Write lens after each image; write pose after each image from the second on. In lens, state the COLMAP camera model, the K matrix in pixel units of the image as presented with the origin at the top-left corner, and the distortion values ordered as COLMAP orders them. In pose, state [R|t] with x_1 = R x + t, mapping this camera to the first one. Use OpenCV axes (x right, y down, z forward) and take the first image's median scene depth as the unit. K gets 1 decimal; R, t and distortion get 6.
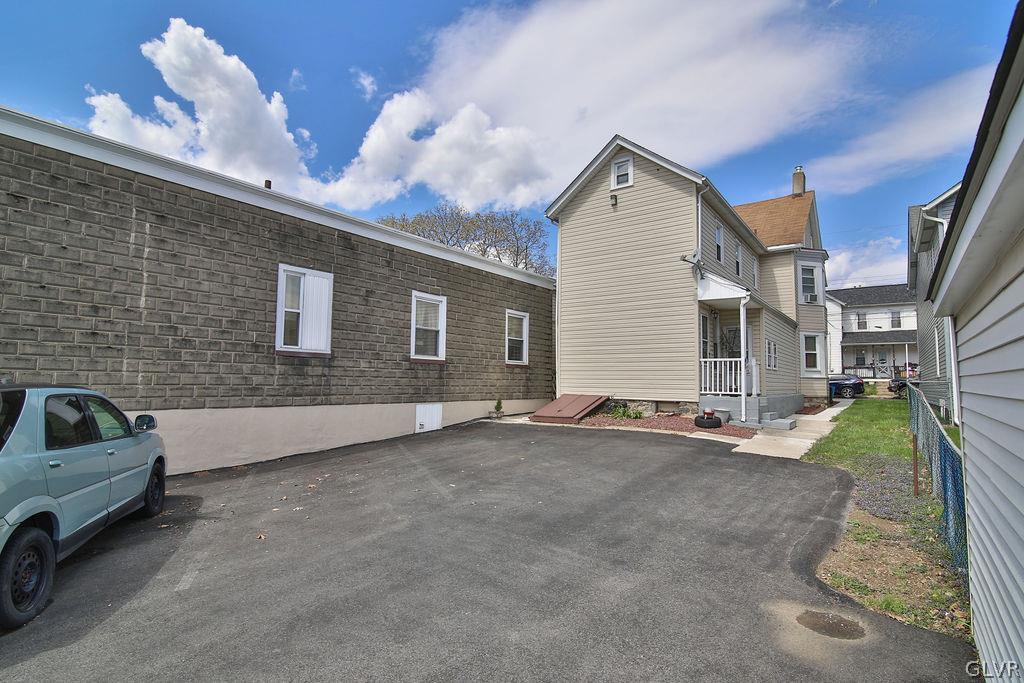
lens RADIAL K [[509.2, 0, 512.0], [0, 509.2, 341.5], [0, 0, 1]] dist [-0.017925, 0.000567]
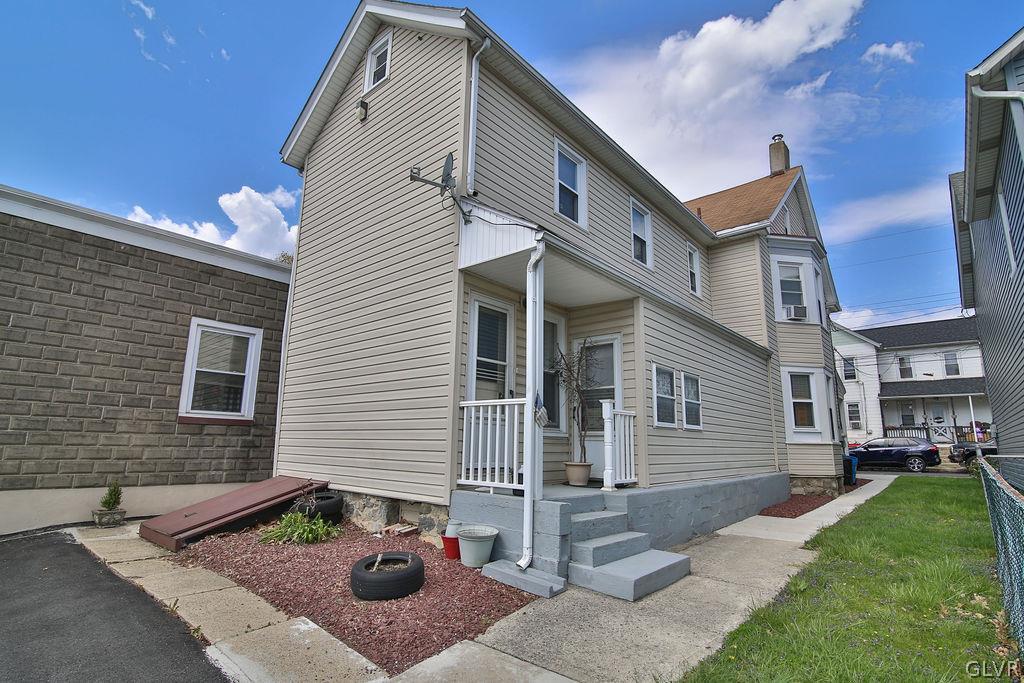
lens RADIAL K [[509.2, 0, 512.0], [0, 509.2, 341.5], [0, 0, 1]] dist [-0.017925, 0.000567]
pose [[0.997396, -0.011488, -0.071200, 0.290100], [0.002717, 0.992517, -0.122072, 0.023848], [0.072070, 0.121561, 0.989964, 0.371274]]
